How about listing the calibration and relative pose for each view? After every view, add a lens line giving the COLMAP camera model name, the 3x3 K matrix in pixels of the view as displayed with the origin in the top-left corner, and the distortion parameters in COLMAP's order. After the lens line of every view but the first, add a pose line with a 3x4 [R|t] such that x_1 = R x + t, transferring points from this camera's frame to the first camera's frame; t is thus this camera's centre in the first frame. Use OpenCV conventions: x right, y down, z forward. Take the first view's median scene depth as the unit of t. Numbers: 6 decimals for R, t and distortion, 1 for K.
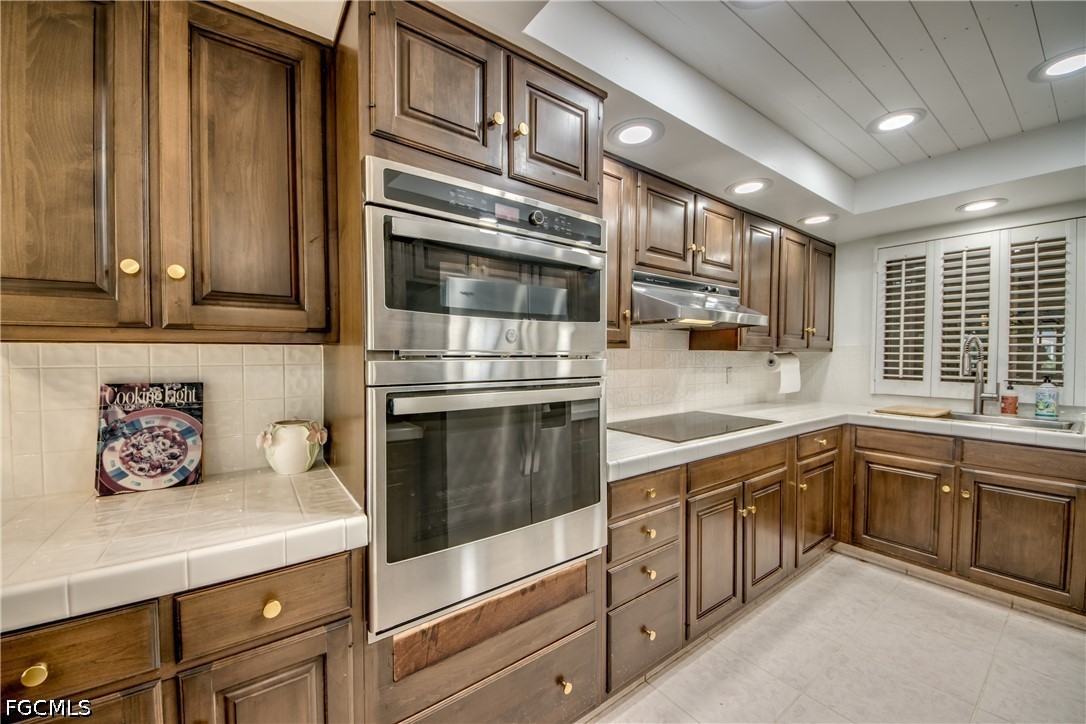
lens RADIAL K [[428.3, 0, 542.4], [0, 428.3, 364.0], [0, 0, 1]] dist [0.004192, -0.008390]
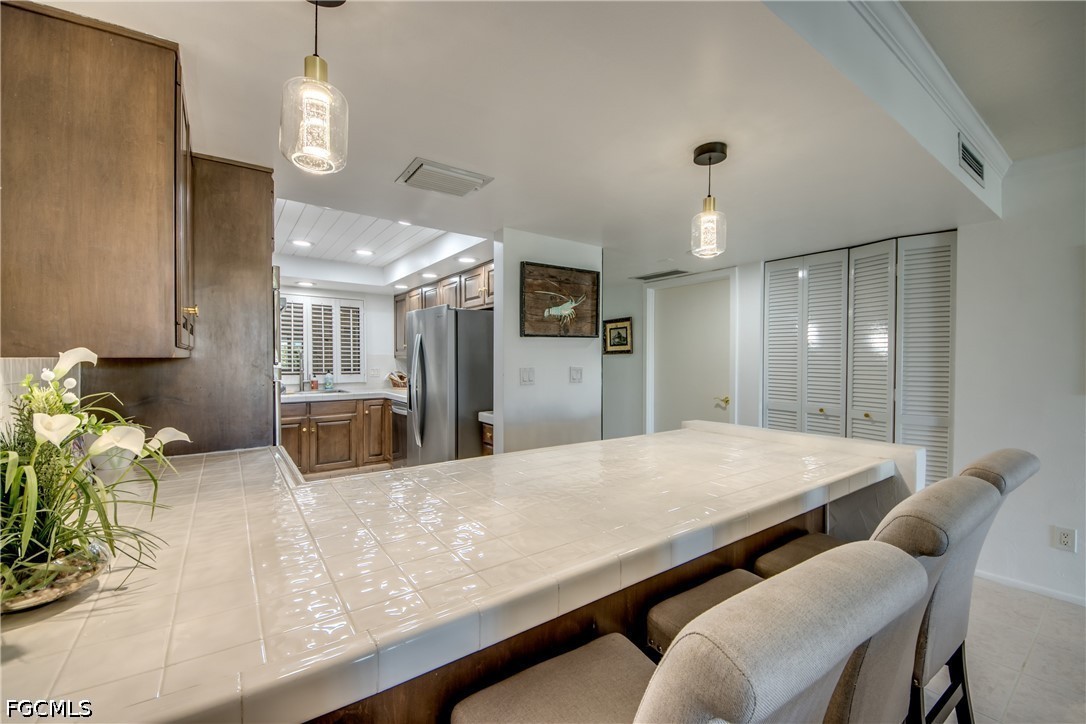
lens RADIAL K [[428.3, 0, 545.0], [0, 428.3, 360.4], [0, 0, 1]] dist [0.004192, -0.008390]
pose [[0.002974, -0.010434, 0.999941, -1.115408], [0.024287, 0.999651, 0.010359, -0.016486], [-0.999701, 0.024254, 0.003226, -0.113342]]
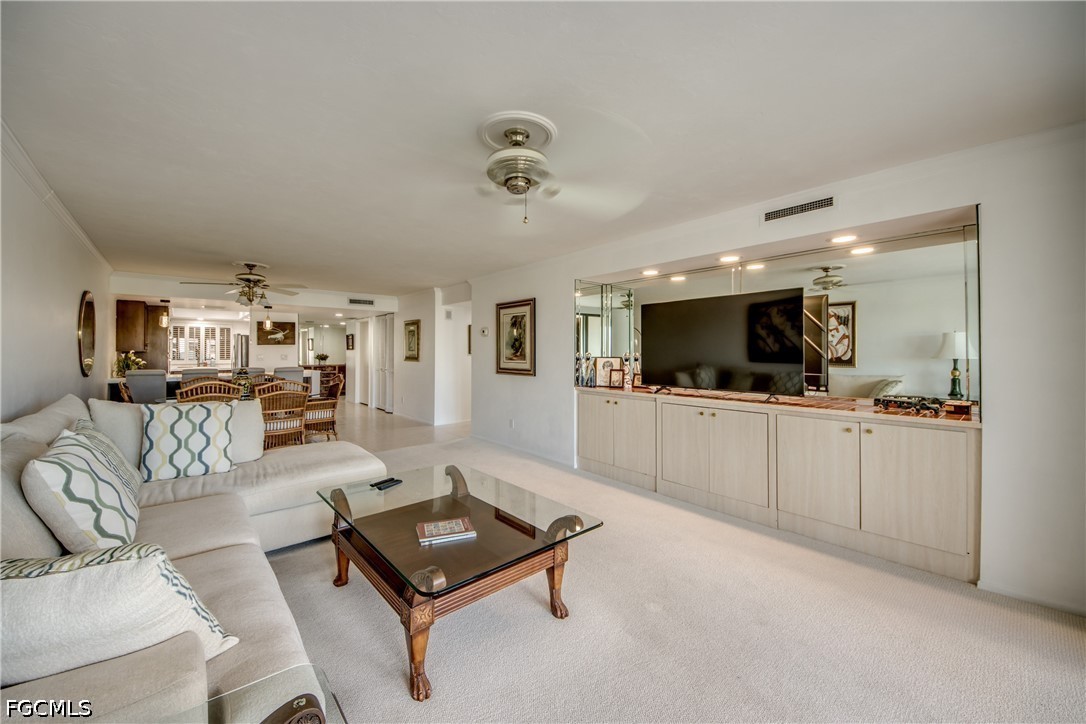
lens RADIAL K [[428.3, 0, 547.9], [0, 428.3, 346.4], [0, 0, 1]] dist [0.004192, -0.008390]
pose [[-0.069363, 0.006859, 0.997568, -4.208718], [0.029465, 0.999554, -0.004824, 0.039211], [-0.997156, 0.029058, -0.069534, -2.620903]]
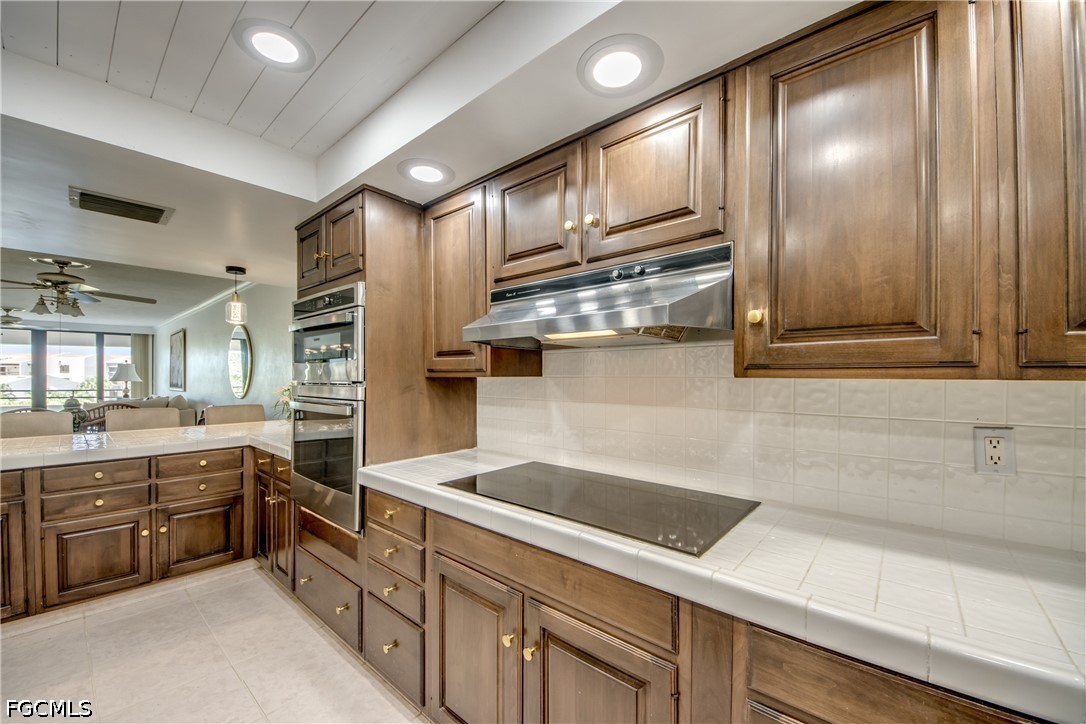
lens RADIAL K [[428.3, 0, 551.5], [0, 428.3, 377.8], [0, 0, 1]] dist [0.004192, -0.008390]
pose [[0.203348, 0.007192, -0.979080, 1.068427], [-0.027640, 0.999617, 0.001602, -0.043906], [0.978716, 0.026736, 0.203469, 0.918802]]
